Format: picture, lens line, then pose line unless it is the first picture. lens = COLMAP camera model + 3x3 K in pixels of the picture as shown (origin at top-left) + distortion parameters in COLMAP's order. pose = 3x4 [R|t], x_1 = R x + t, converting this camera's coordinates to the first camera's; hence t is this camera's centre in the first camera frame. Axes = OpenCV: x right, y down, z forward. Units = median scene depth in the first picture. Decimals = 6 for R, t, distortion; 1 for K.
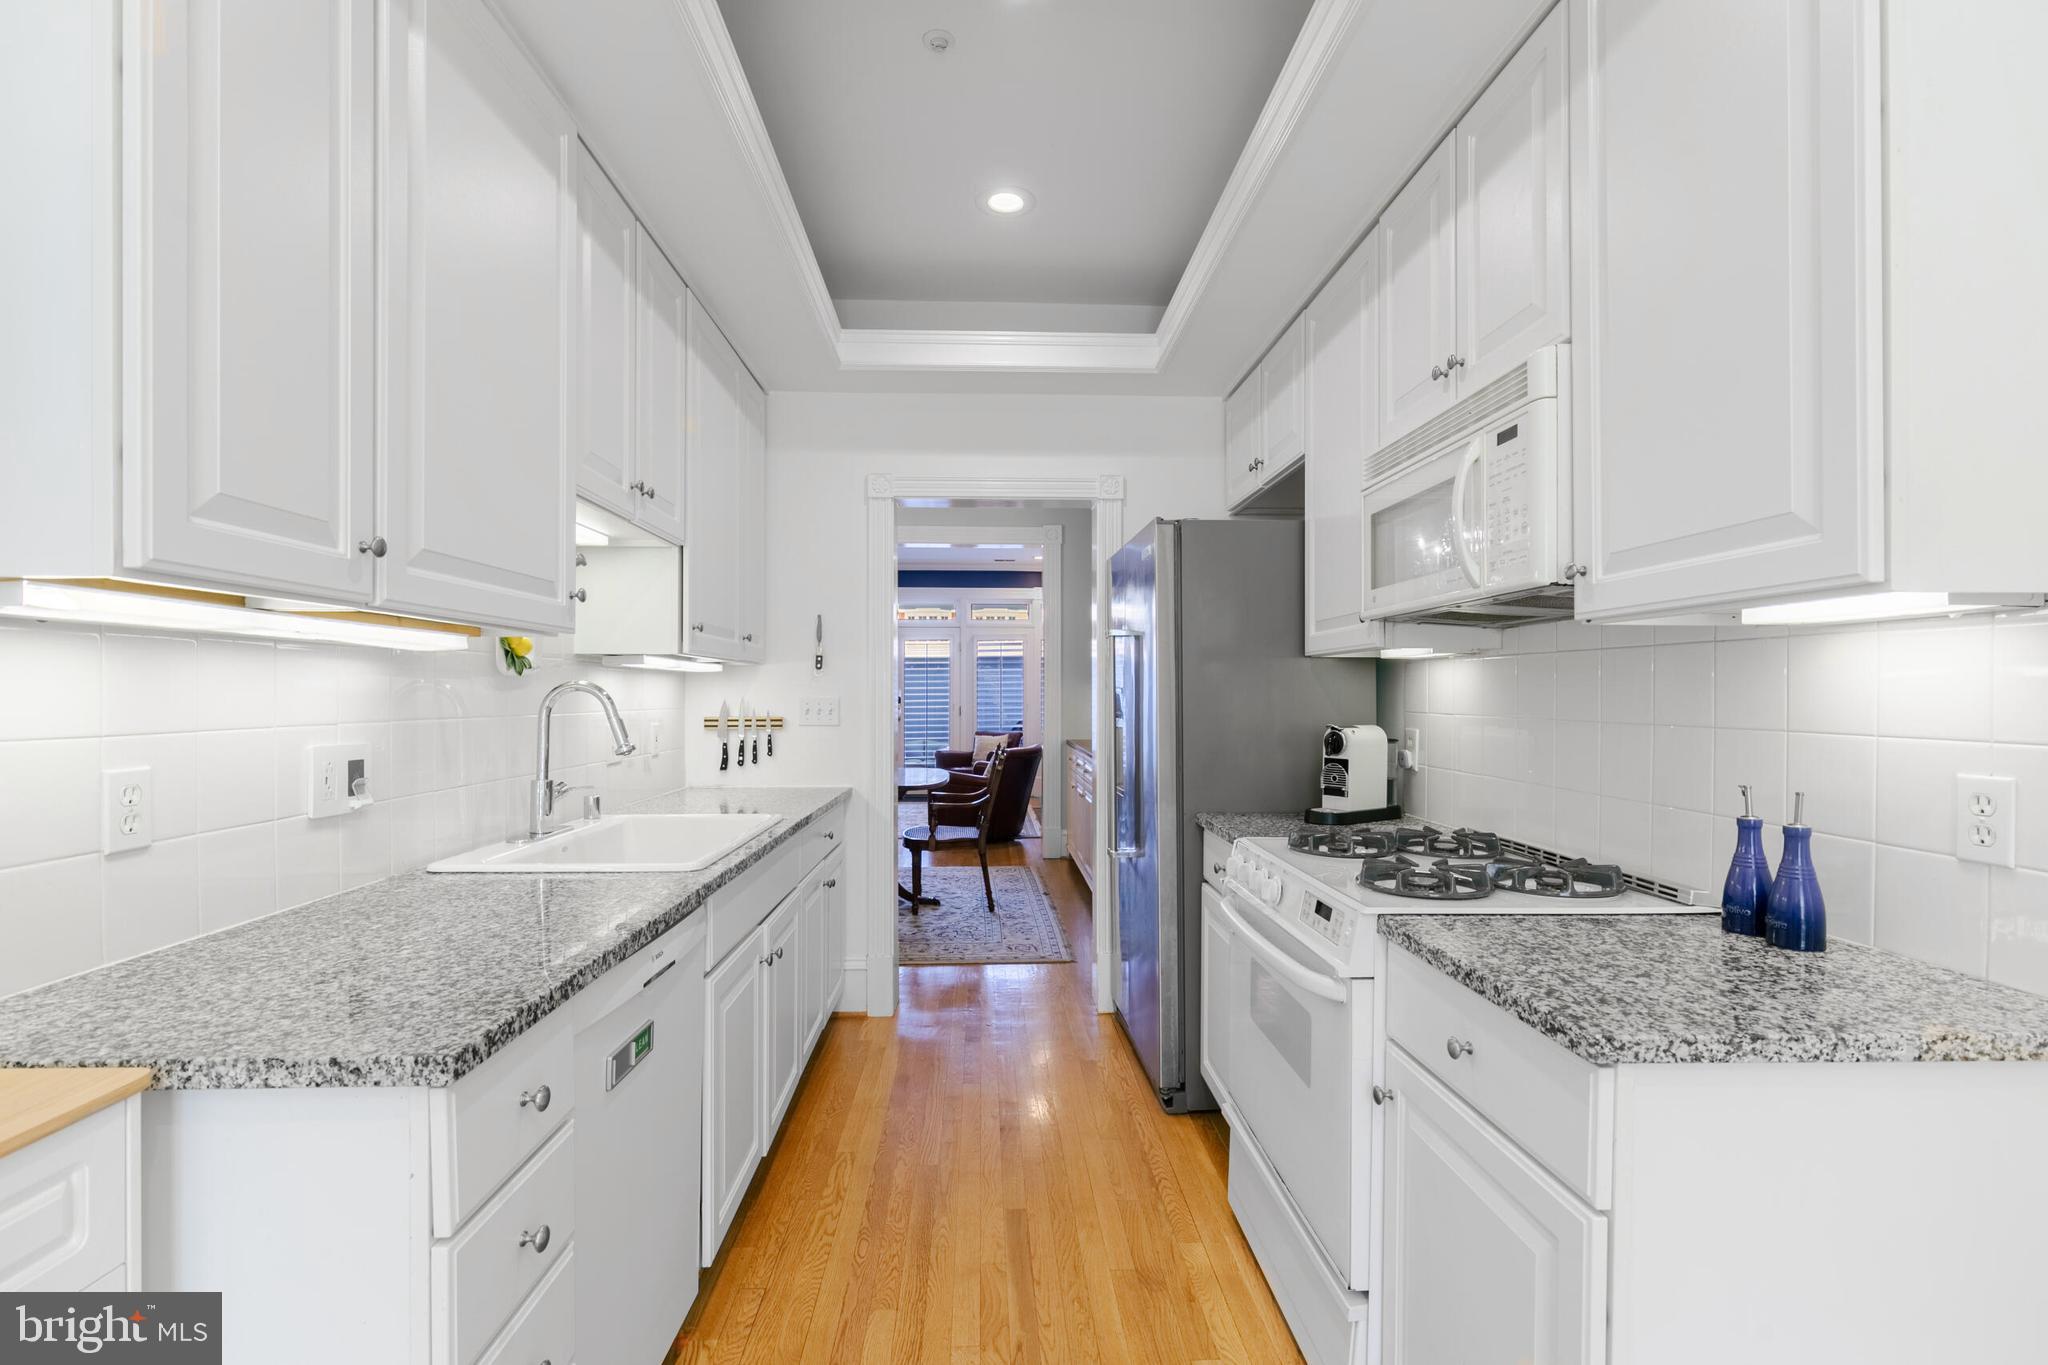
lens RADIAL K [[979.8, 0, 1025.6], [0, 979.8, 688.3], [0, 0, 1]] dist [0.000119, 0.000085]
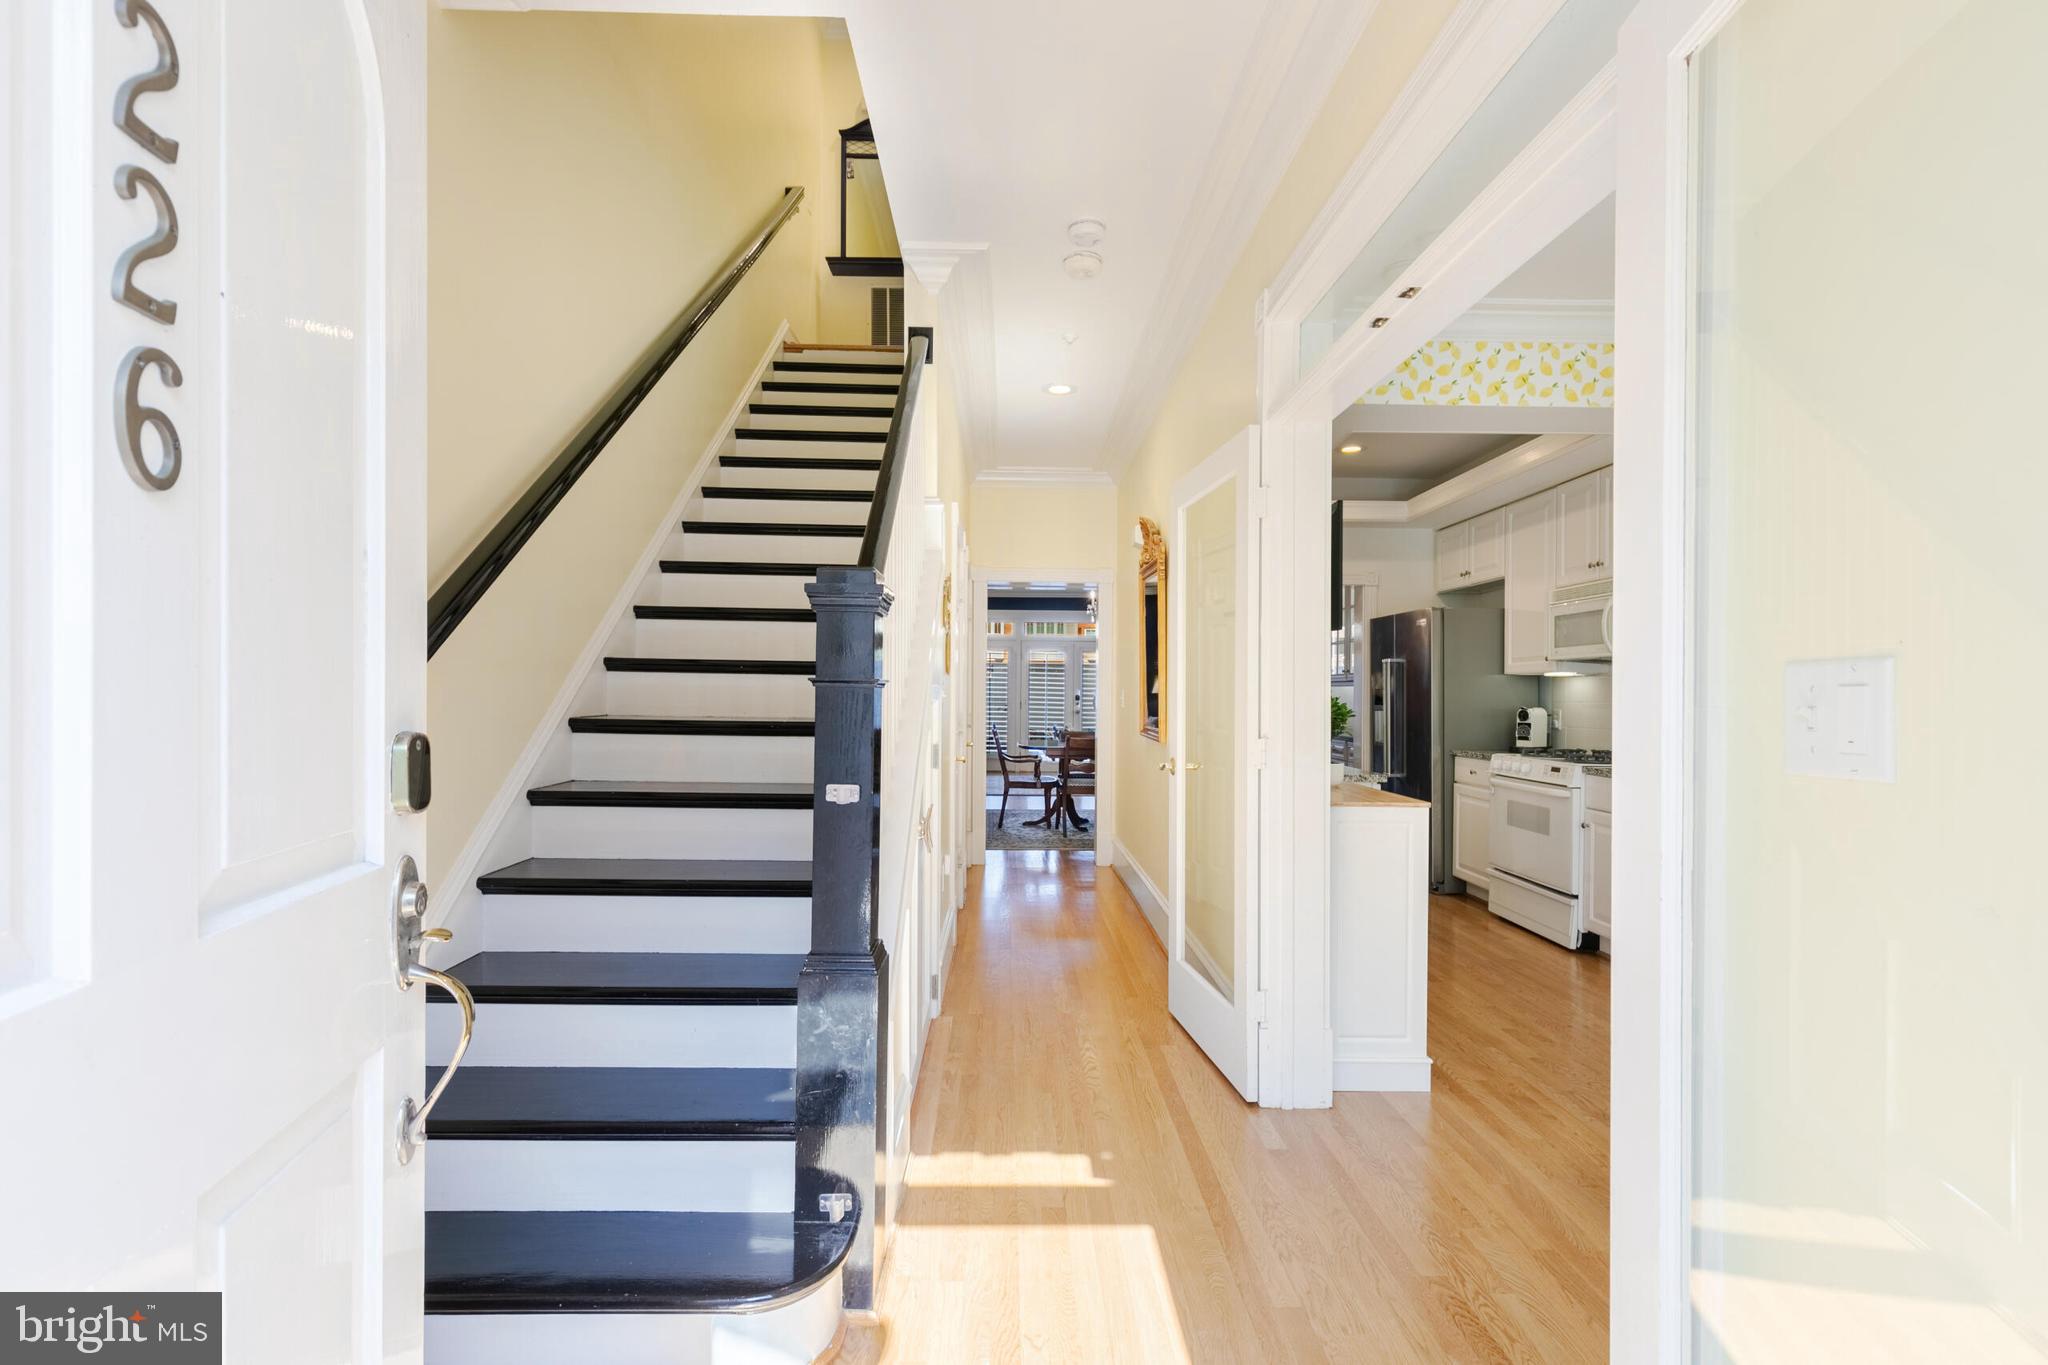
lens RADIAL K [[945.9, 0, 1021.9], [0, 945.9, 691.5], [0, 0, 1]] dist [0.002827, 0.000148]
pose [[0.999506, 0.006269, -0.030810, -0.705599], [-0.006289, 0.999980, -0.000539, 0.011651], [0.030806, 0.000733, 0.999525, -1.081693]]
